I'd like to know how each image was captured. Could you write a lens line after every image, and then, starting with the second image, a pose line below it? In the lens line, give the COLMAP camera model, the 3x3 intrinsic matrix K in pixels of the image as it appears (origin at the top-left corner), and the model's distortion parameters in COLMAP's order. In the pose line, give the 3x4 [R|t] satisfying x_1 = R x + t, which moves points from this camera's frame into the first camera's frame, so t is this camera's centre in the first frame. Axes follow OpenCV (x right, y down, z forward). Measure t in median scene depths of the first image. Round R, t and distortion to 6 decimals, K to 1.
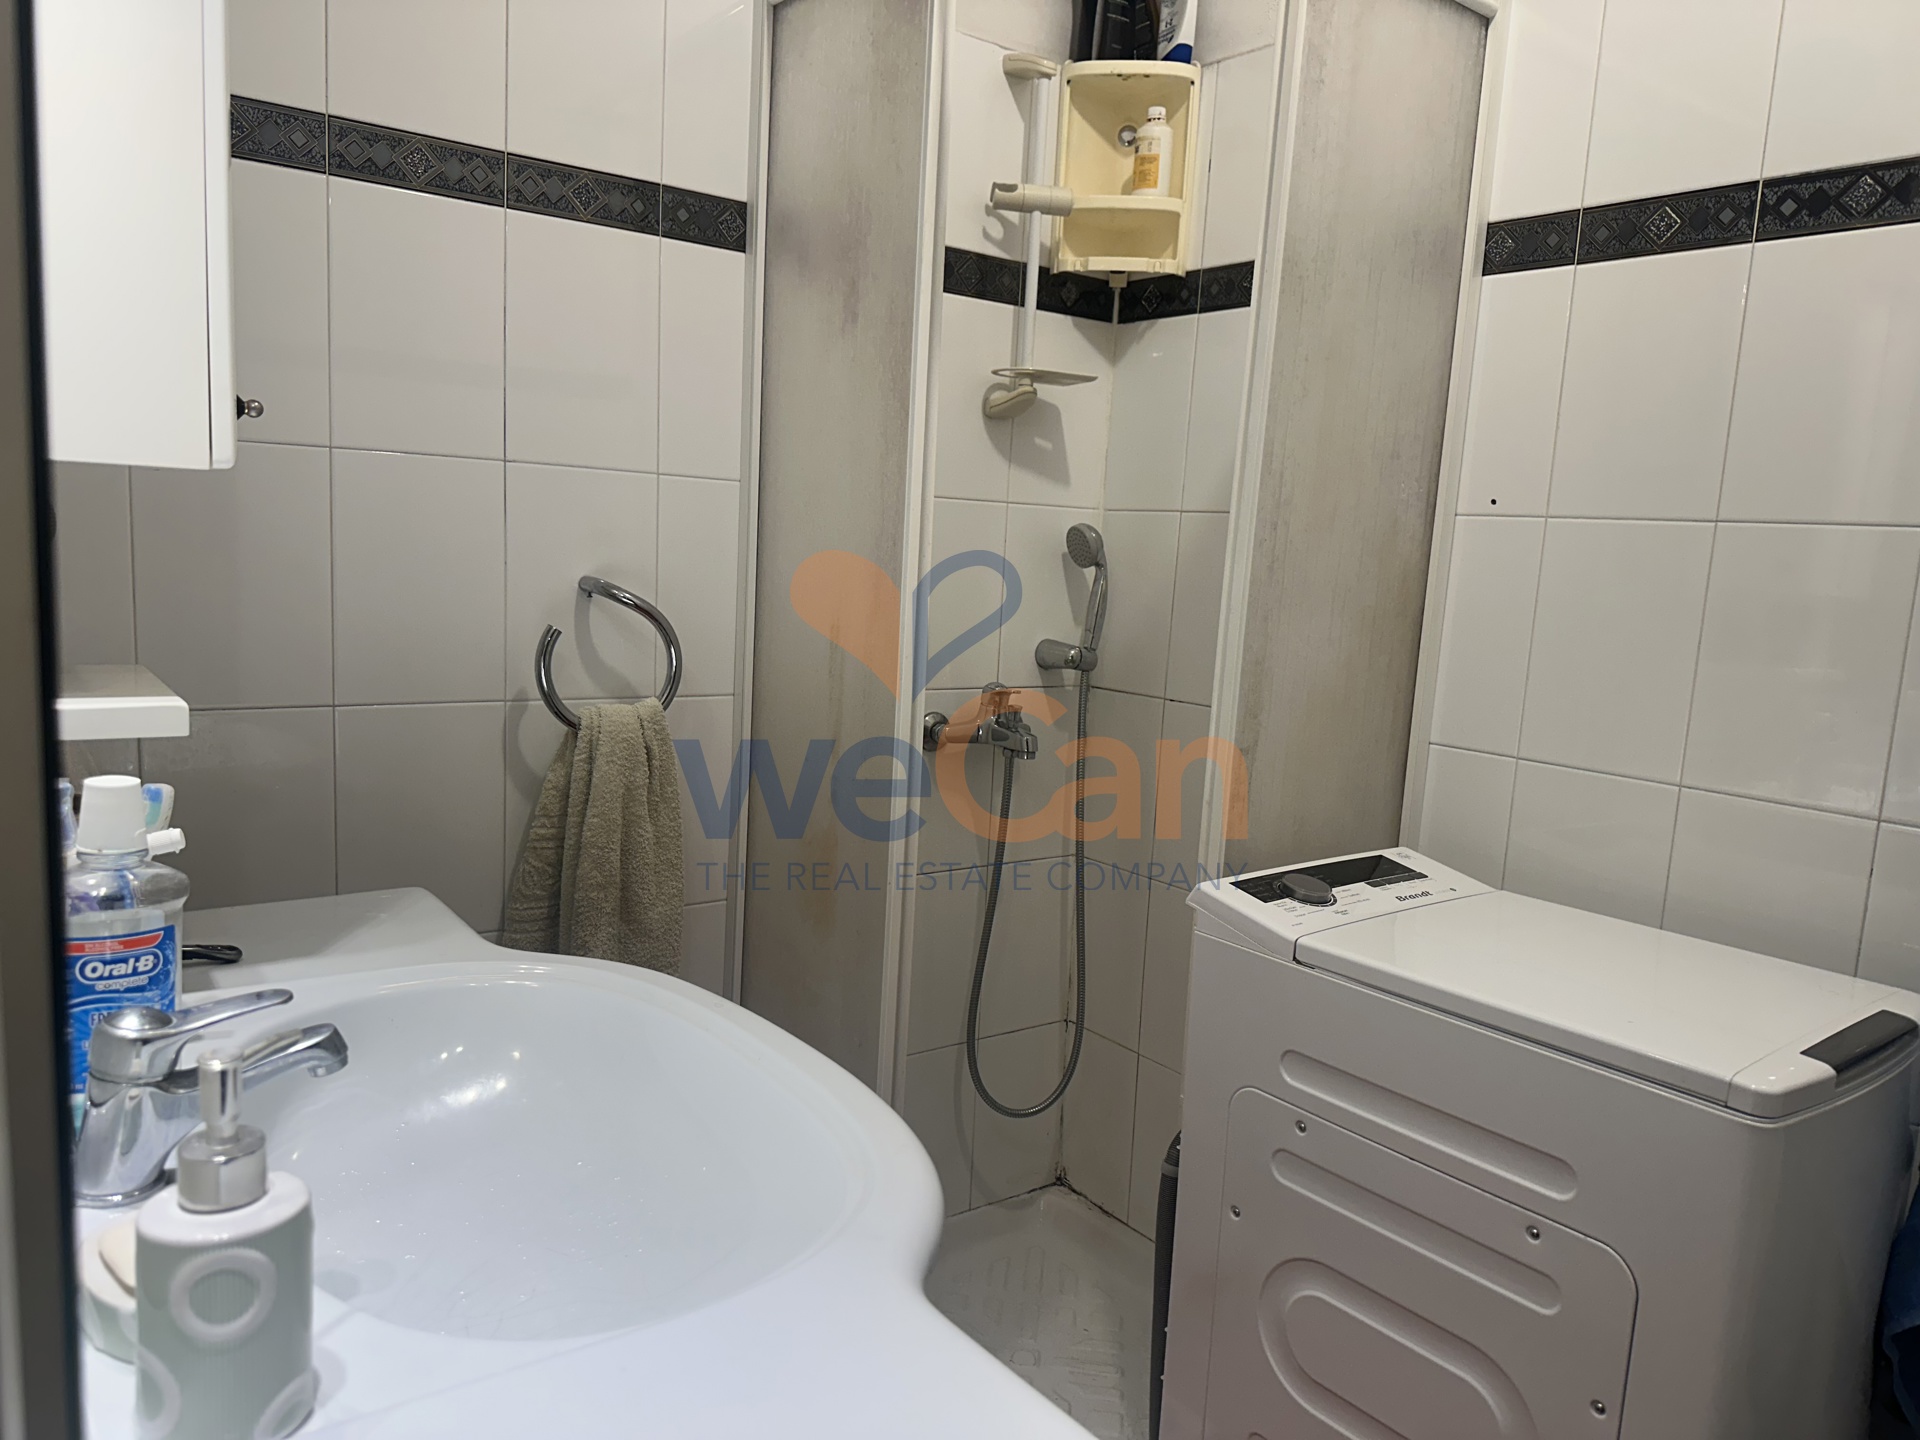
lens RADIAL K [[1354.4, 0, 960.0], [0, 1354.4, 720.0], [0, 0, 1]] dist [0.052778, -0.062705]
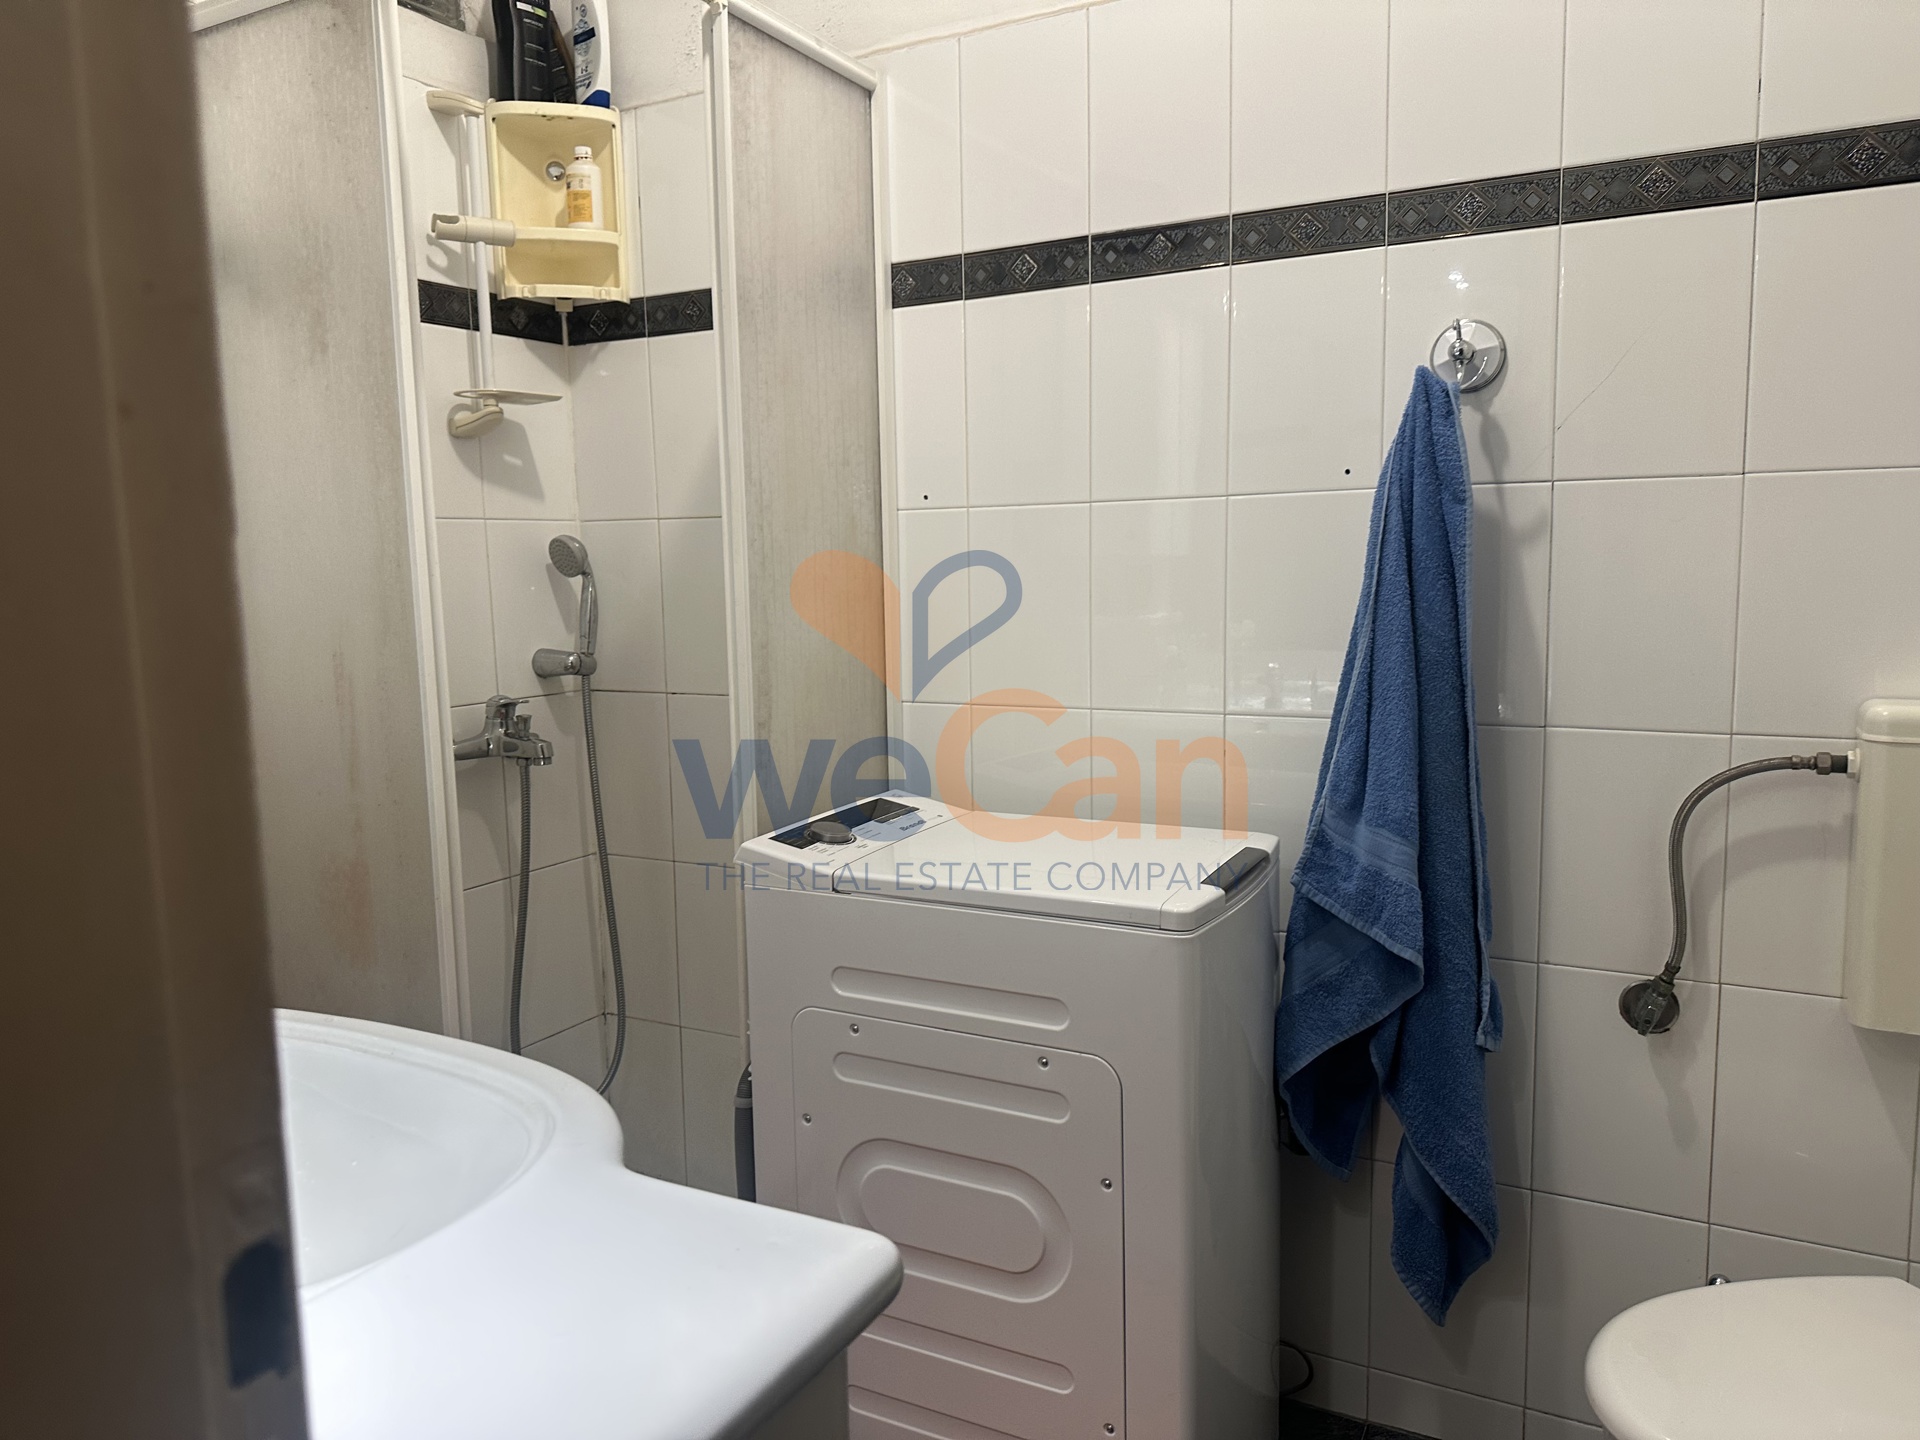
lens RADIAL K [[1332.4, 0, 953.0], [0, 1332.4, 699.2], [0, 0, 1]] dist [0.169042, -0.248084]
pose [[0.911661, -0.120535, 0.392869, -0.080087], [0.127226, 0.991832, 0.009070, 0.011506], [-0.390753, 0.041714, 0.919550, -0.099635]]
